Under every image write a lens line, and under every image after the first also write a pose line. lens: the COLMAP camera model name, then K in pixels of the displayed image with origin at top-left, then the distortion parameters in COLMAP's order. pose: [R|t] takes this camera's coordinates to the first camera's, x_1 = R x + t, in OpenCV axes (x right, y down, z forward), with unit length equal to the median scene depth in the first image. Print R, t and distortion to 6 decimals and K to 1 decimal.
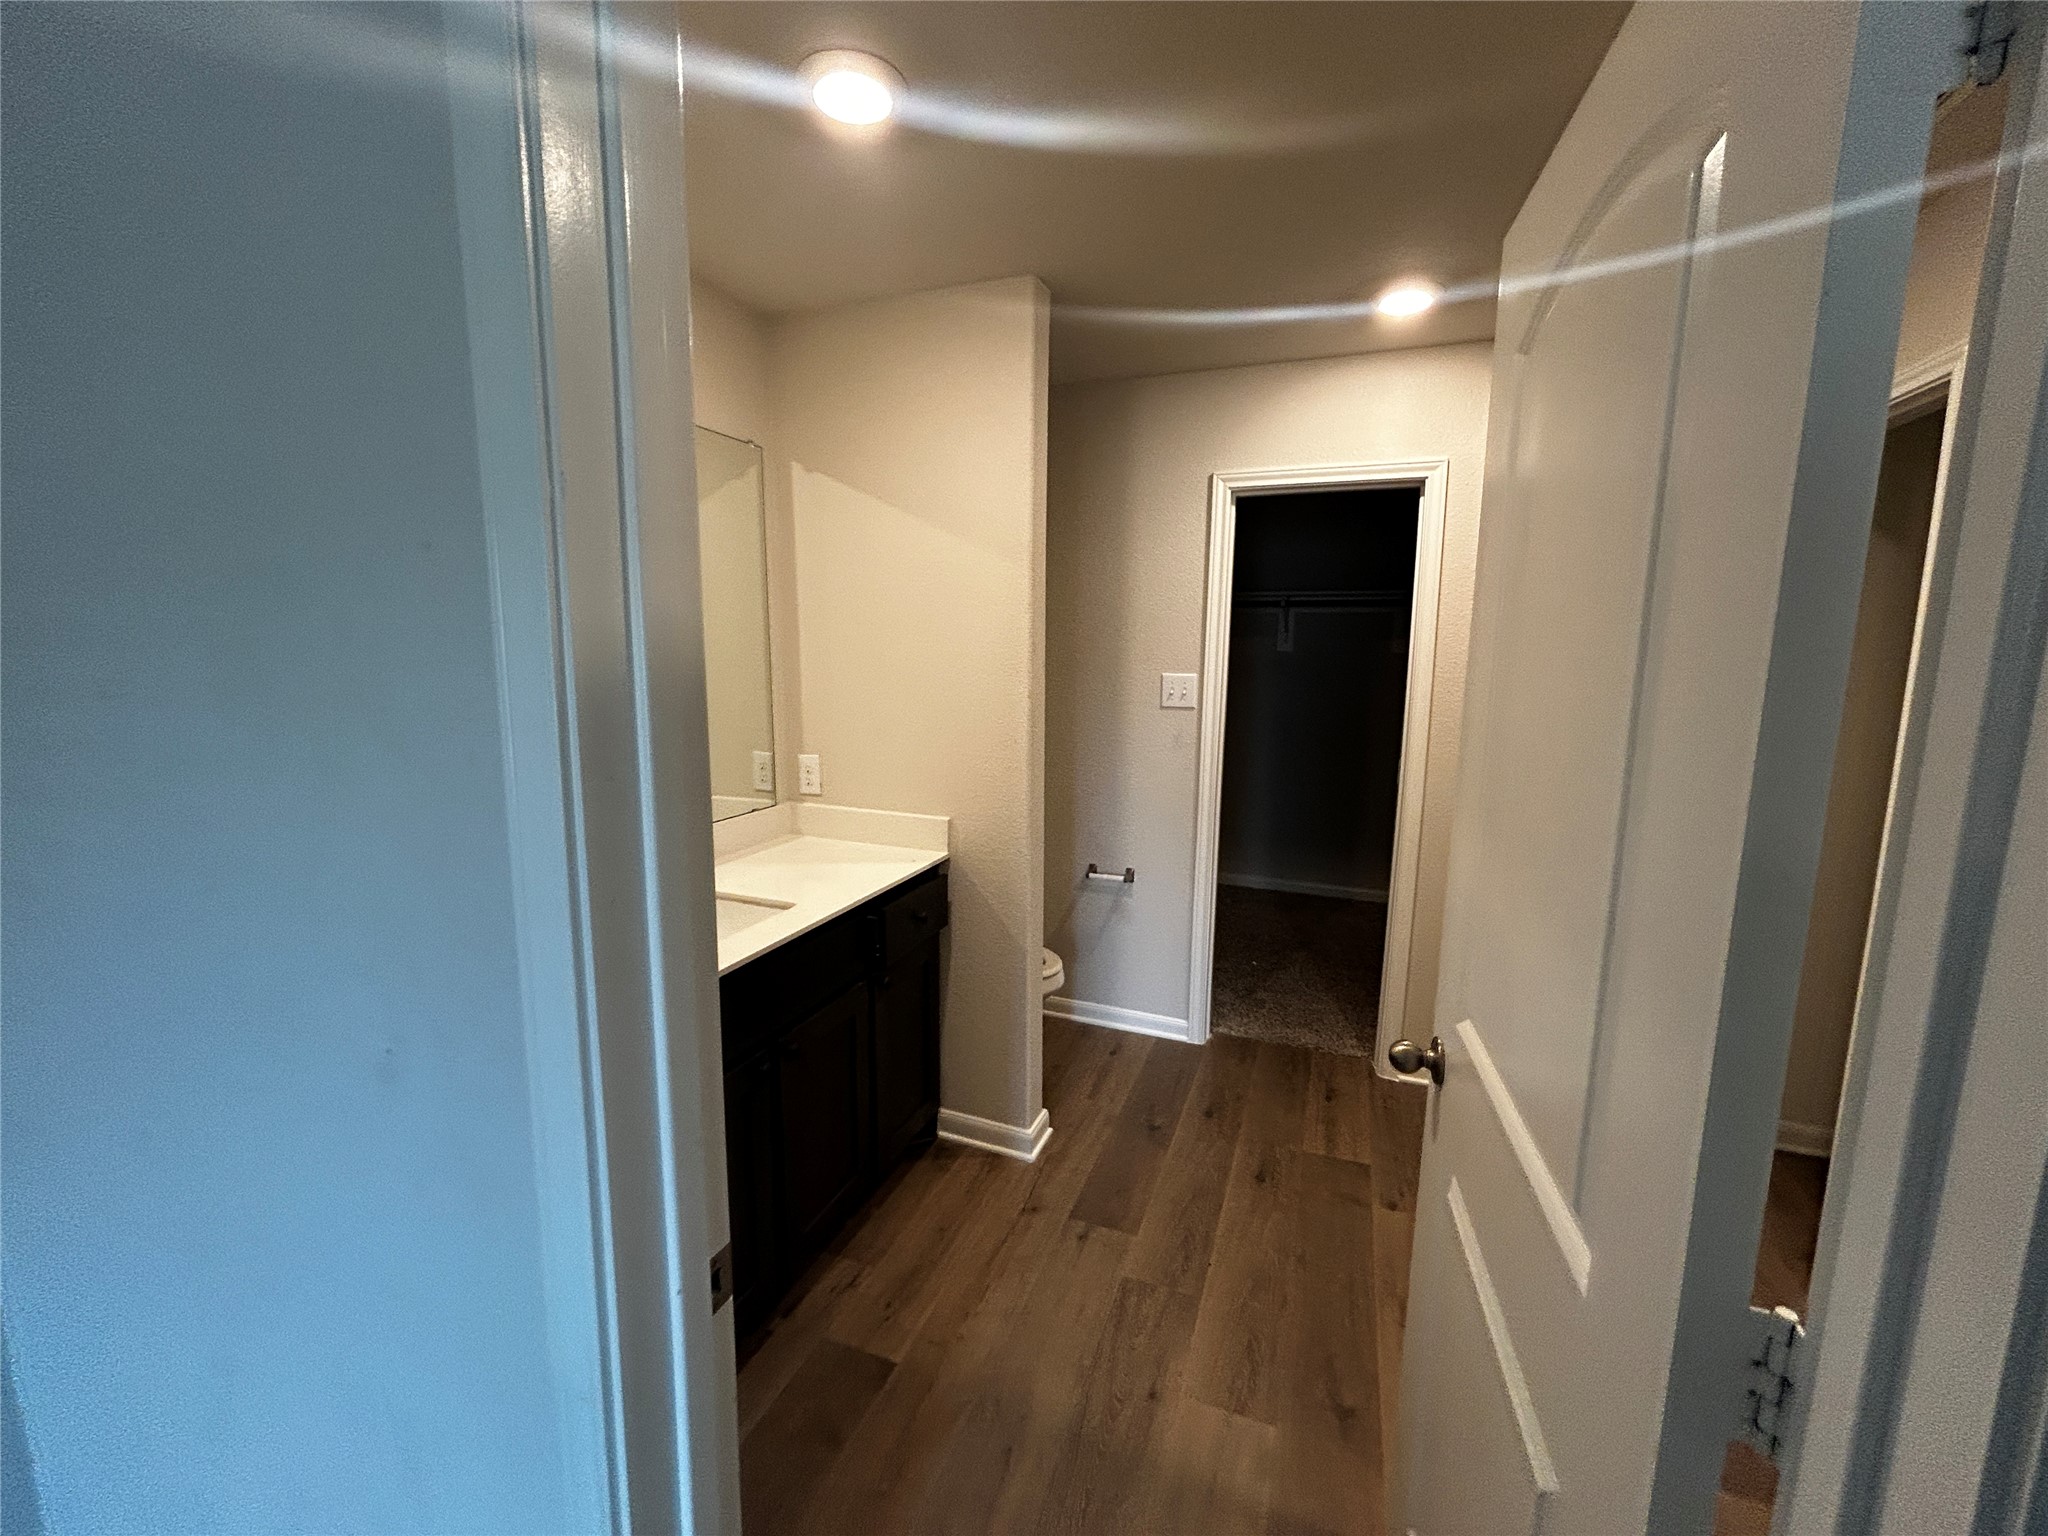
lens RADIAL K [[827.3, 0, 1011.8], [0, 827.3, 770.7], [0, 0, 1]] dist [-0.000719, 0.001034]
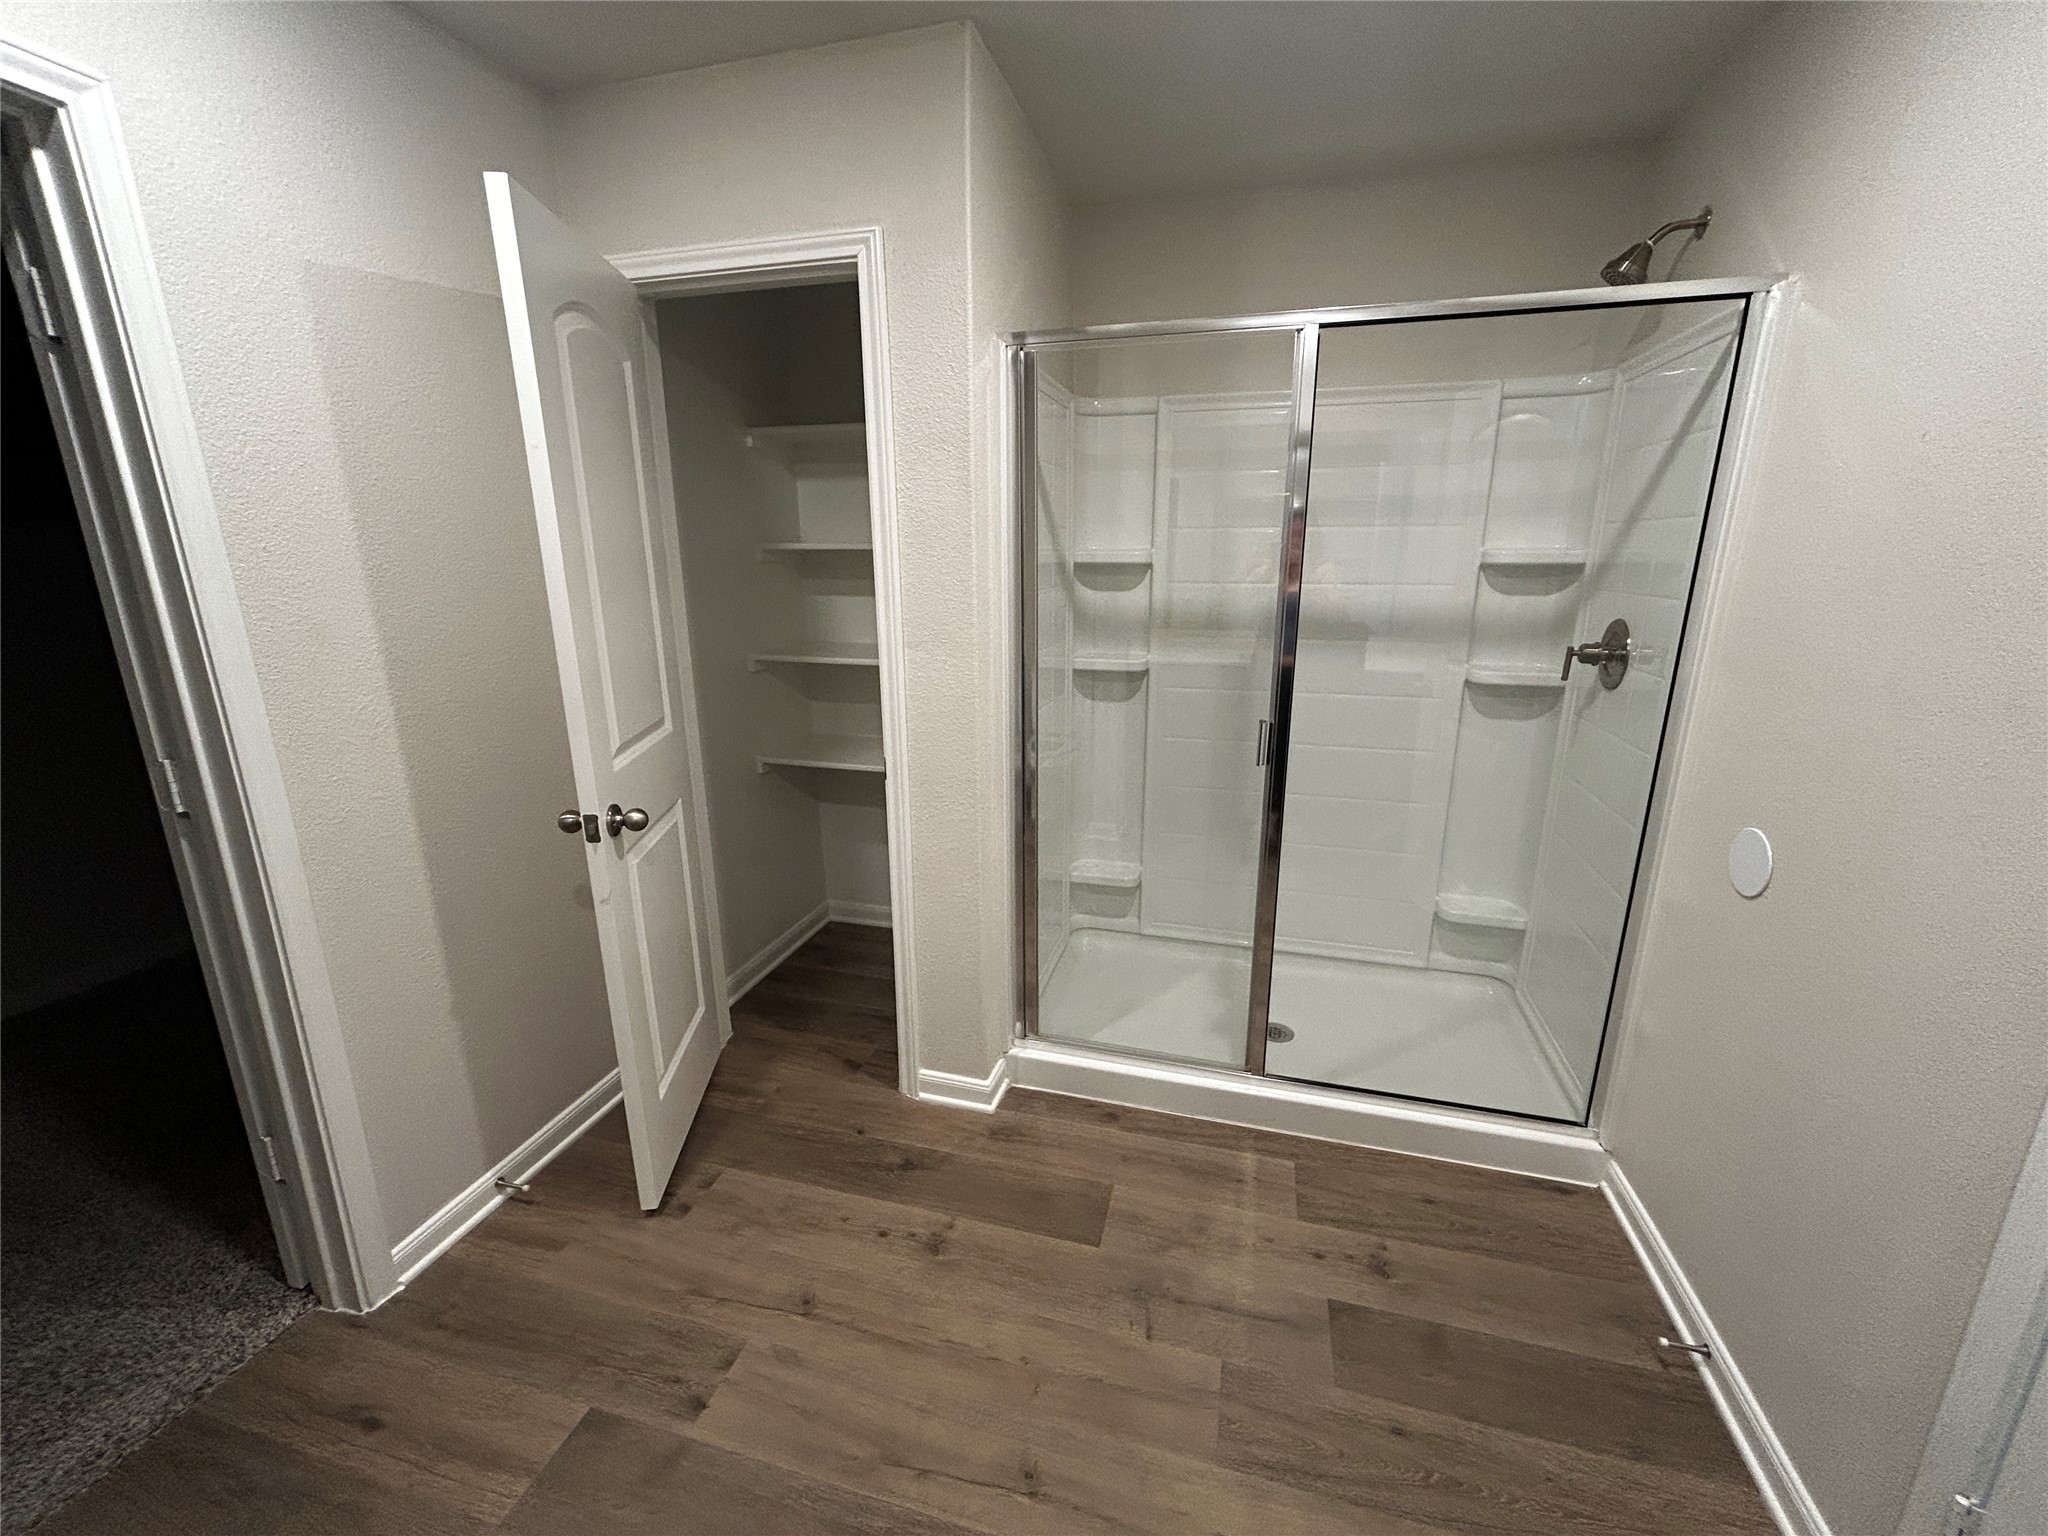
lens RADIAL K [[827.3, 0, 1020.6], [0, 827.3, 766.8], [0, 0, 1]] dist [-0.000719, 0.001034]
pose [[-0.112858, -0.258480, 0.959401, -0.051254], [0.155653, 0.949050, 0.274001, -0.072330], [-0.981344, 0.180257, -0.066874, 0.617092]]
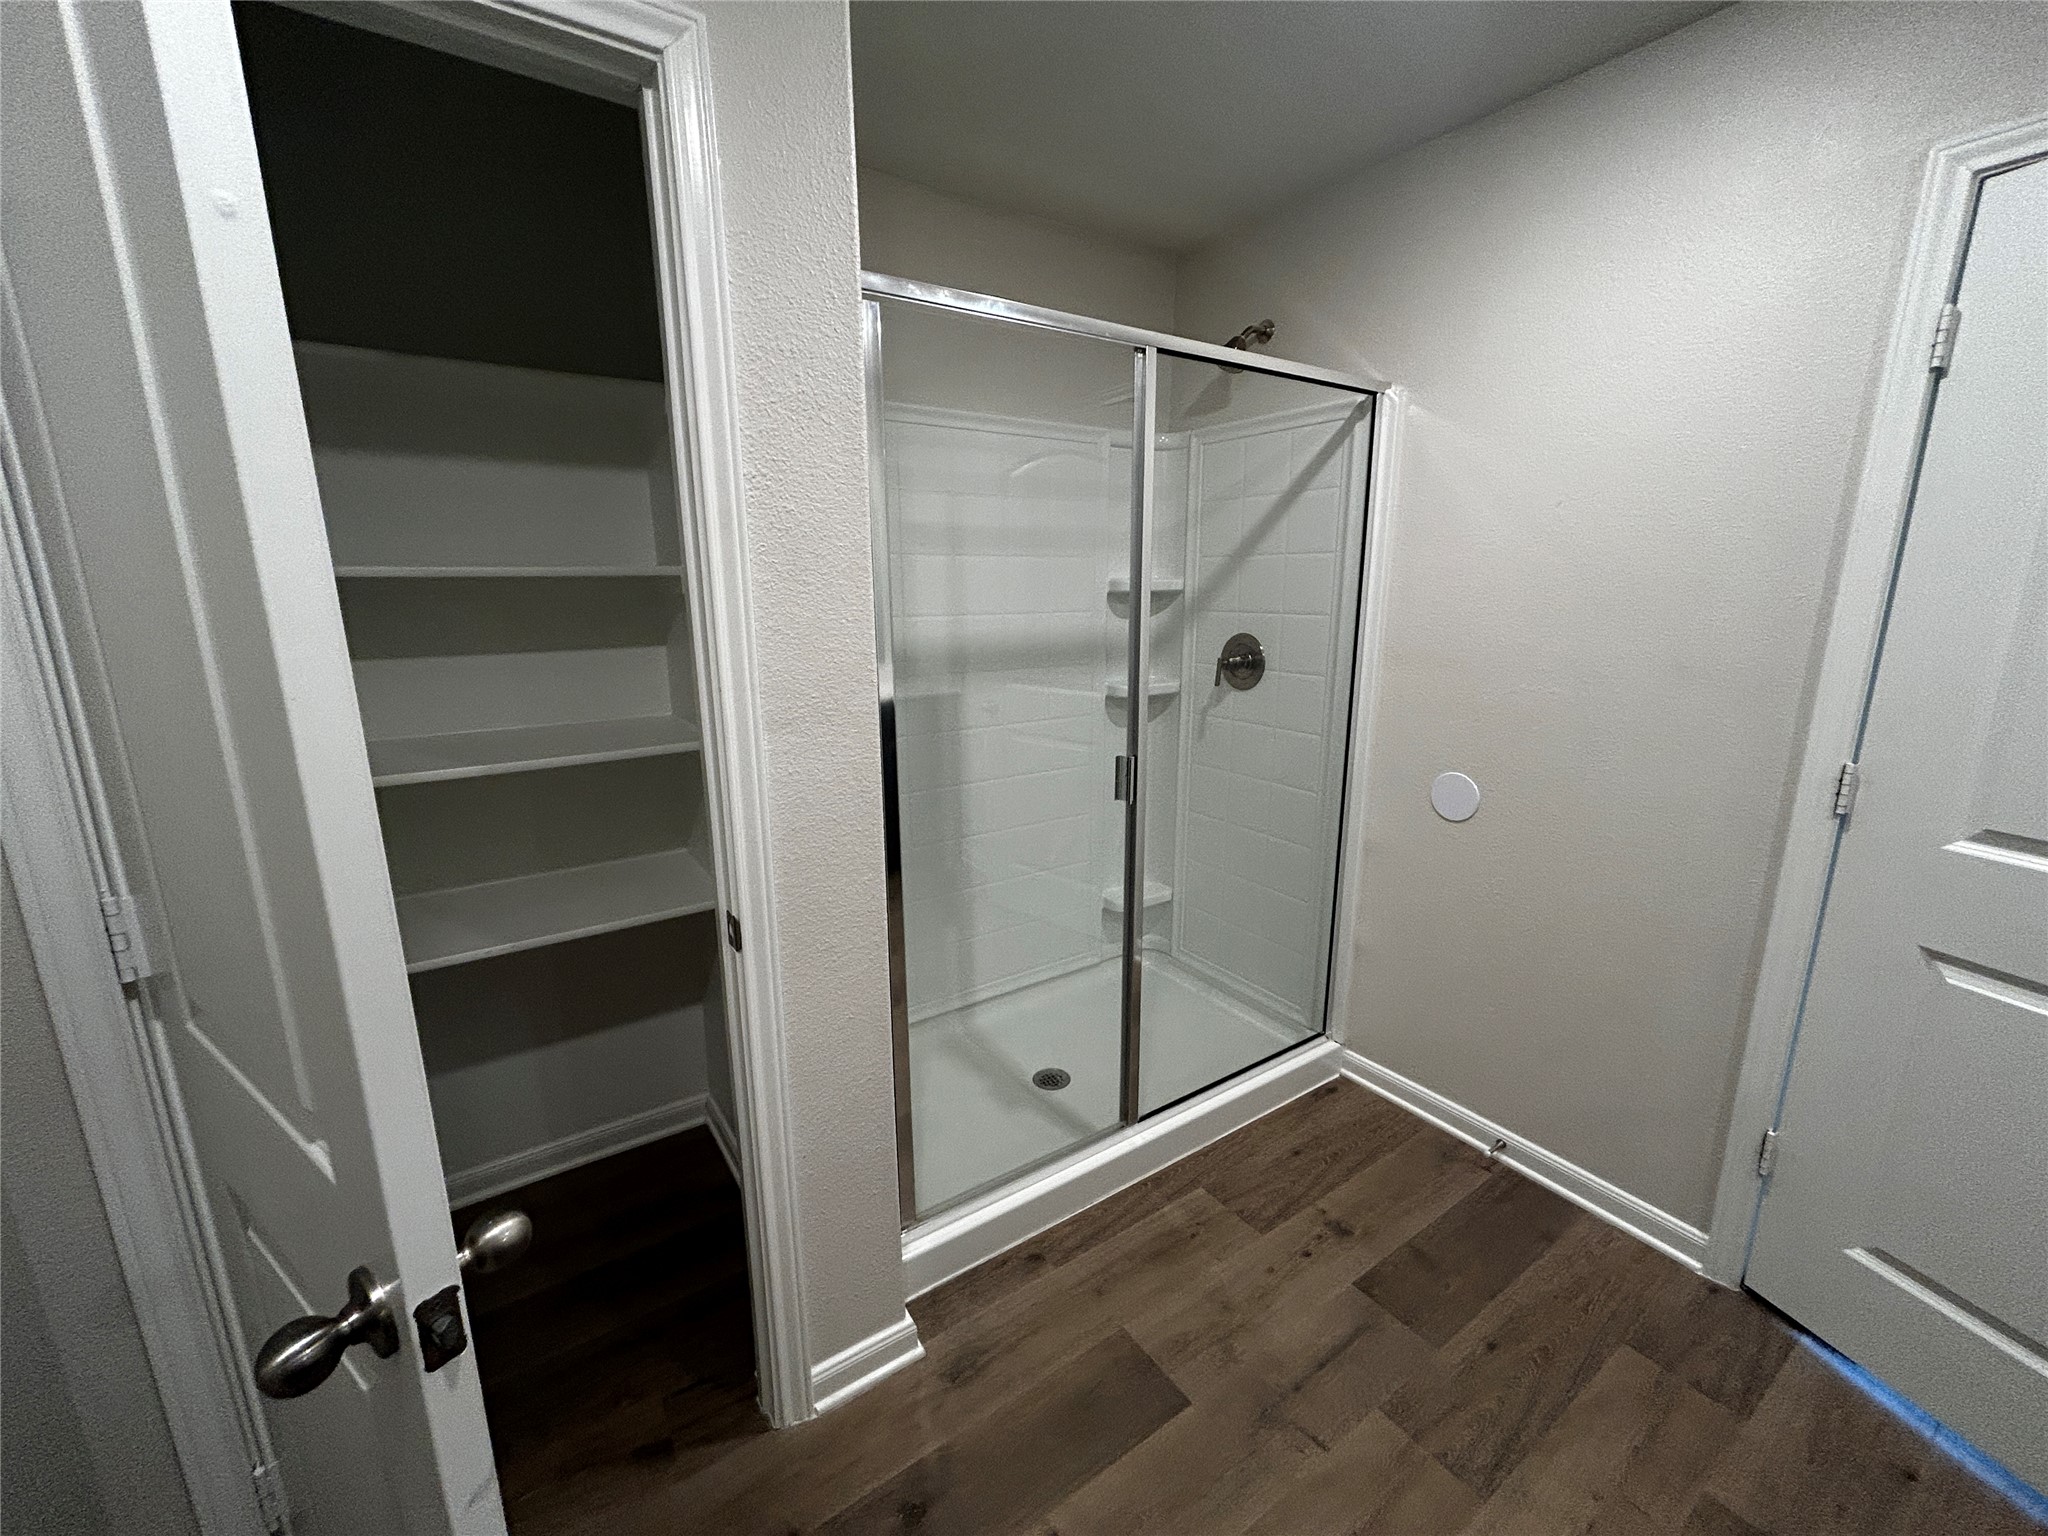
lens RADIAL K [[827.3, 0, 1020.7], [0, 827.3, 775.5], [0, 0, 1]] dist [-0.000719, 0.001034]
pose [[-0.830454, -0.127294, 0.542350, 0.341397], [0.085545, 0.932859, 0.349937, -0.111122], [-0.550481, 0.337002, -0.763807, 0.935482]]
